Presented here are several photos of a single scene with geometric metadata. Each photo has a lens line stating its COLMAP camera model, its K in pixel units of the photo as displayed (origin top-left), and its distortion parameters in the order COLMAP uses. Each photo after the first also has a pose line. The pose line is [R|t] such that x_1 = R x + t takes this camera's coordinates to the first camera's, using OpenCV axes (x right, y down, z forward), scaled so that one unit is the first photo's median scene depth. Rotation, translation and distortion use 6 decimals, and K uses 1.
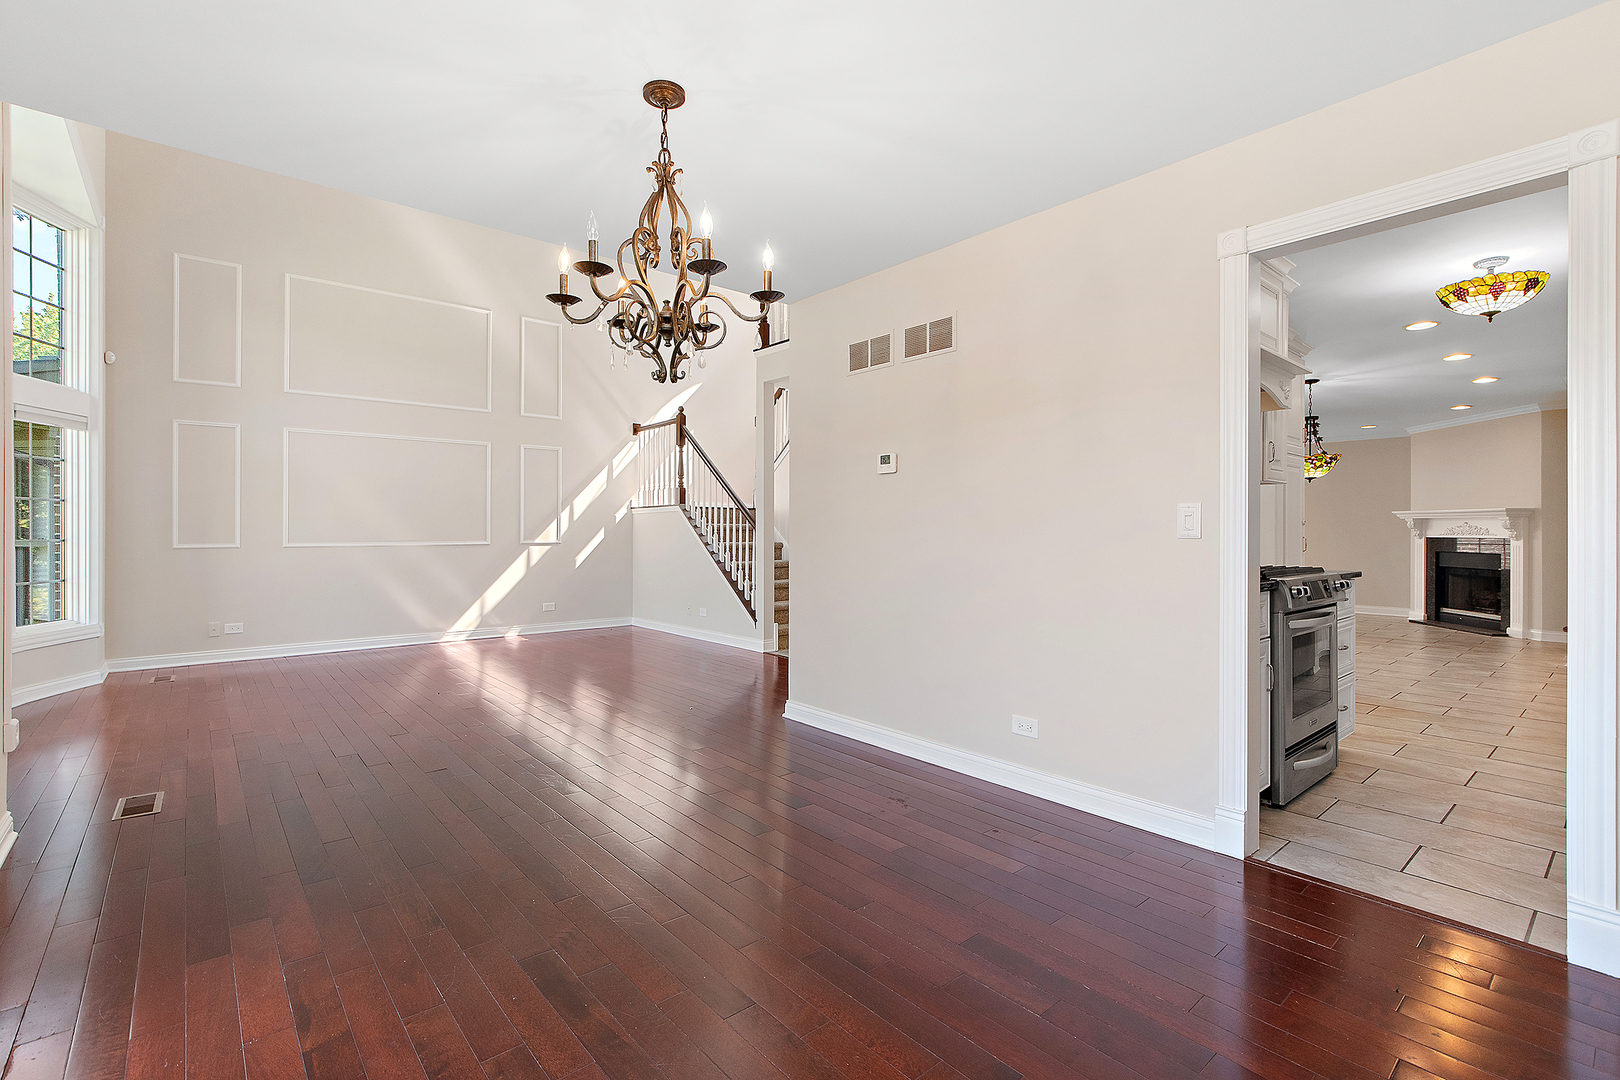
lens RADIAL K [[729.9, 0, 803.5], [0, 729.9, 526.6], [0, 0, 1]] dist [-0.007661, 0.001627]
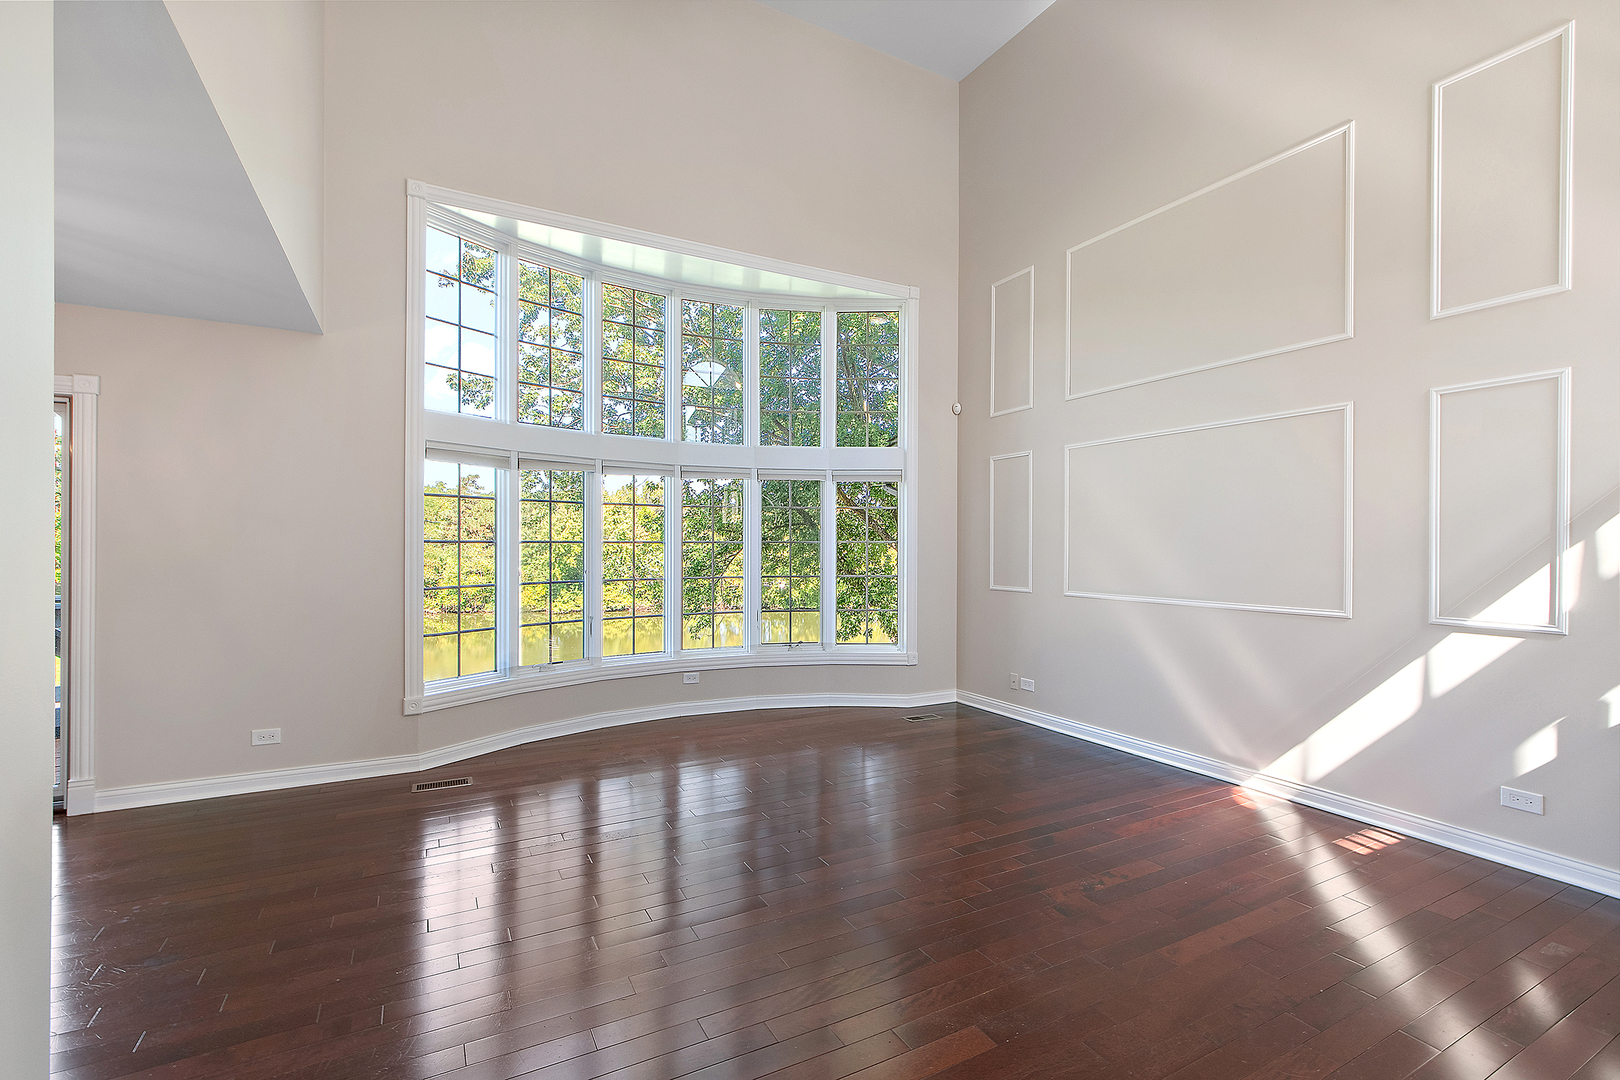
lens RADIAL K [[729.9, 0, 815.3], [0, 729.9, 532.0], [0, 0, 1]] dist [-0.007661, 0.001627]
pose [[-0.205732, -0.015418, -0.978487, 0.119517], [-0.000781, 0.999878, -0.015590, -0.027386], [0.978608, -0.002443, -0.205719, 0.852344]]
